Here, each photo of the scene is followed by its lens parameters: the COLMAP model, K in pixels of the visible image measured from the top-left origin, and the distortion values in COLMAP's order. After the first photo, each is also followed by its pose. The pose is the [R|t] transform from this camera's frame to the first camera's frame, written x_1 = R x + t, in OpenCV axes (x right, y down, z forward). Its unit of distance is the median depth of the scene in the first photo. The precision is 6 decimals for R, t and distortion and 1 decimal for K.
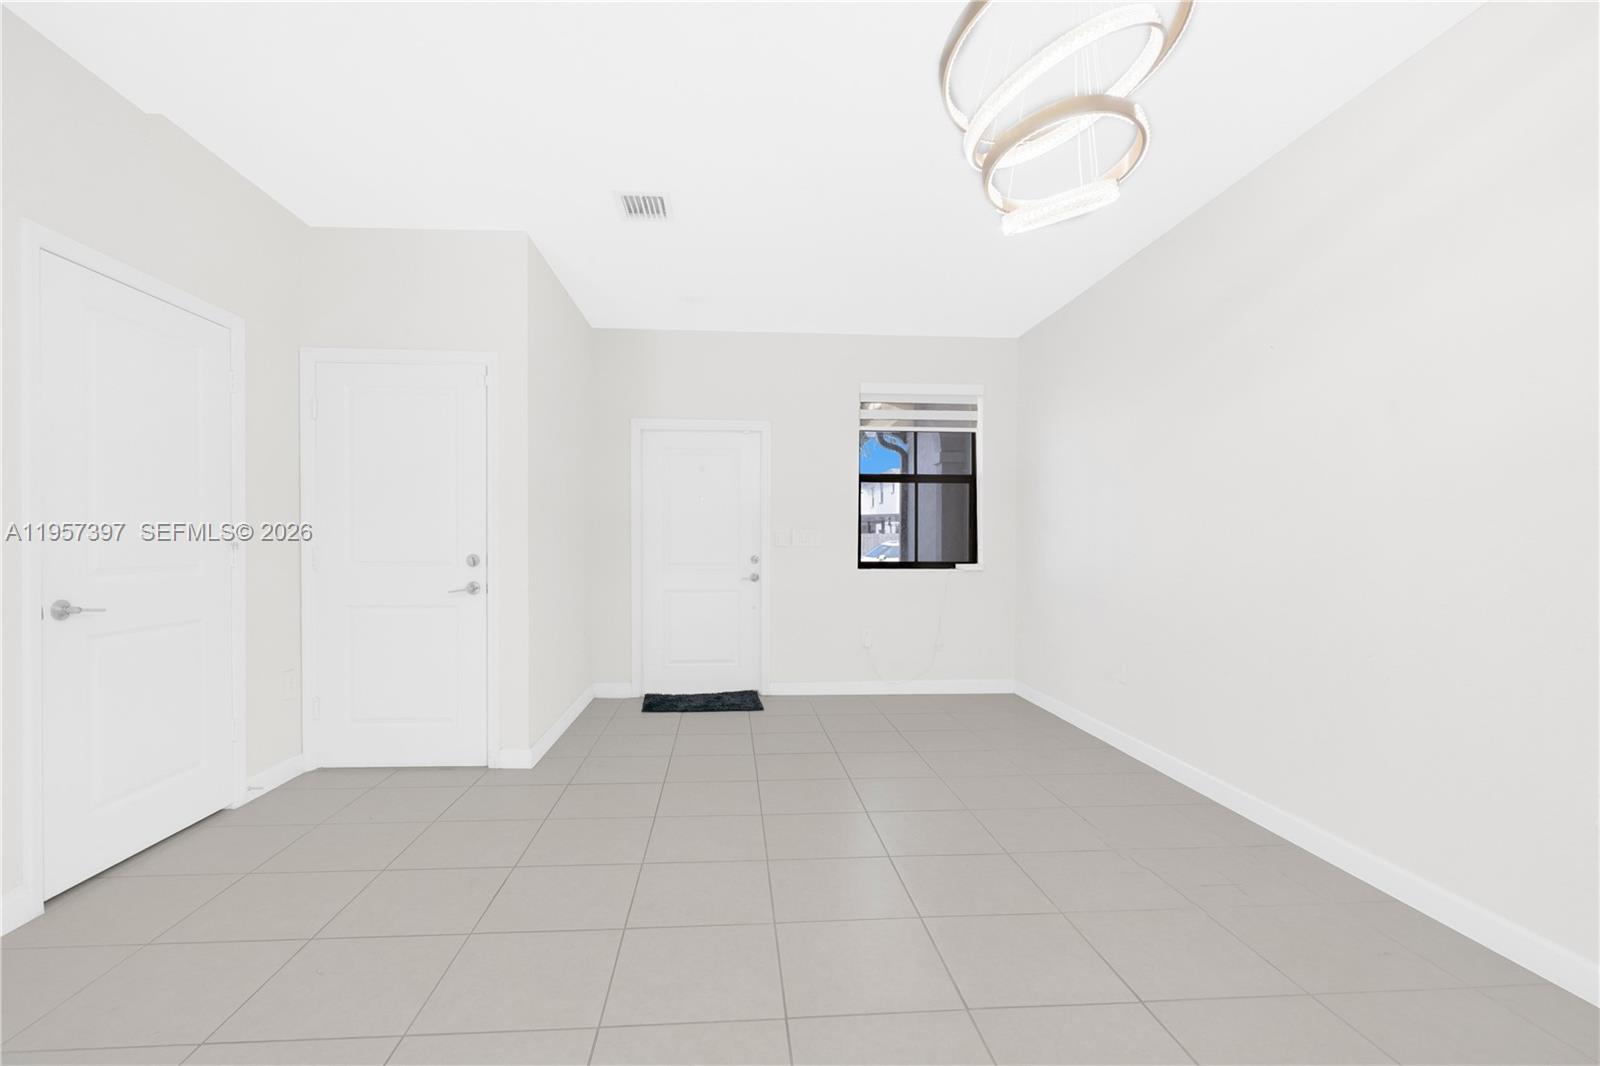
lens RADIAL K [[741.5, 0, 793.8], [0, 741.5, 542.4], [0, 0, 1]] dist [0.002434, 0.000426]
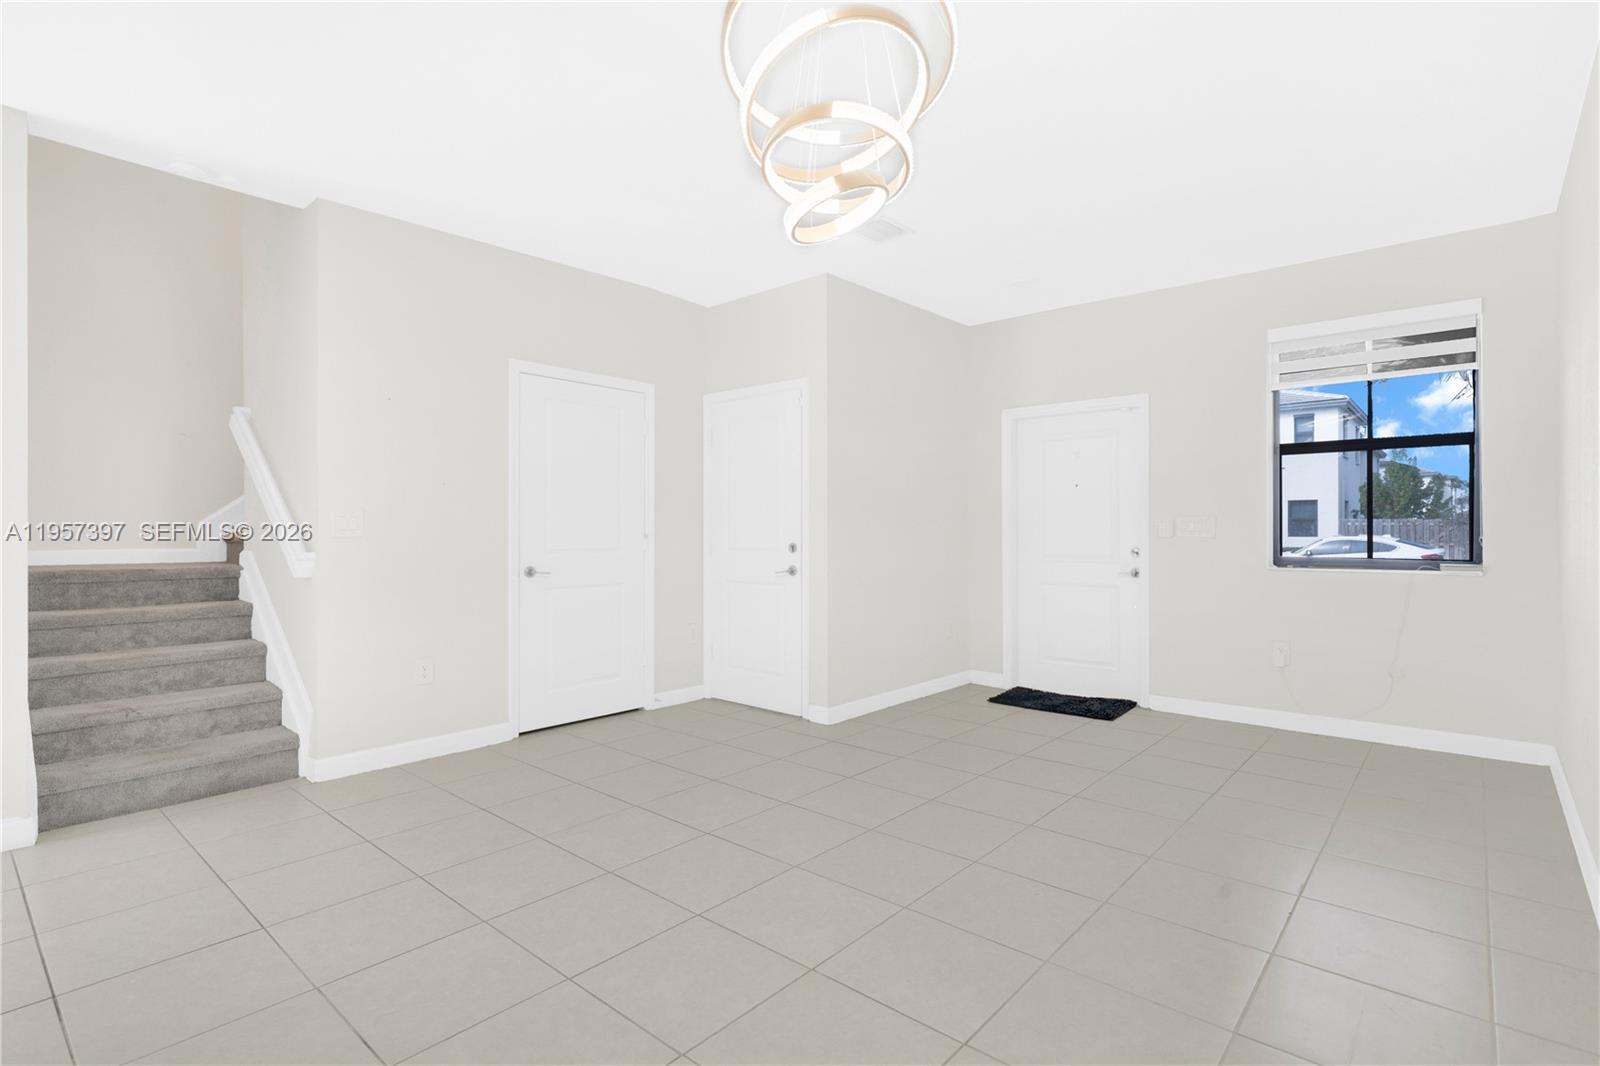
lens RADIAL K [[774.2, 0, 800.0], [0, 774.2, 533.0], [0, 0, 1]] dist [-0.002262, -0.000357]
pose [[0.695999, -0.002638, -0.718038, 0.335395], [0.001630, 0.999996, -0.002094, 0.001196], [0.718041, 0.000287, 0.696001, 0.072766]]
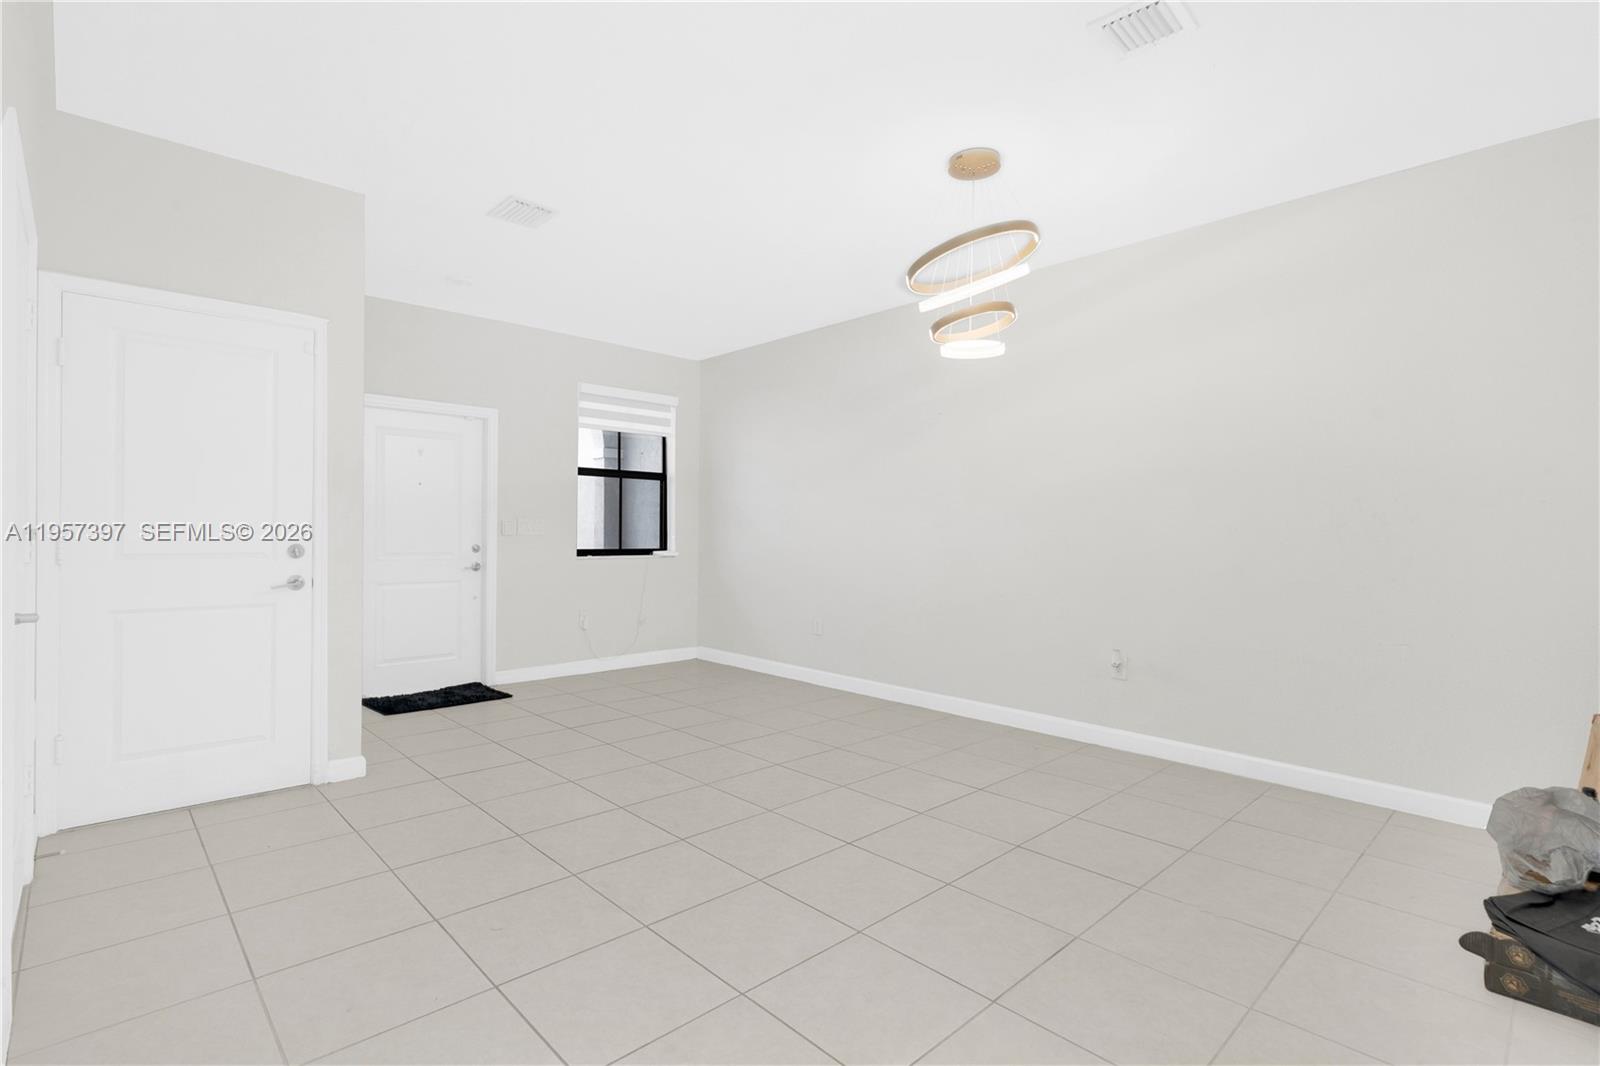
lens RADIAL K [[753.3, 0, 800.0], [0, 753.3, 533.0], [0, 0, 1]] dist [0.000813, 0.000273]
pose [[0.776517, 0.002076, 0.630093, -0.353072], [-0.003719, 0.999992, 0.001290, -0.000640], [-0.630086, -0.003345, 0.776518, -0.045886]]
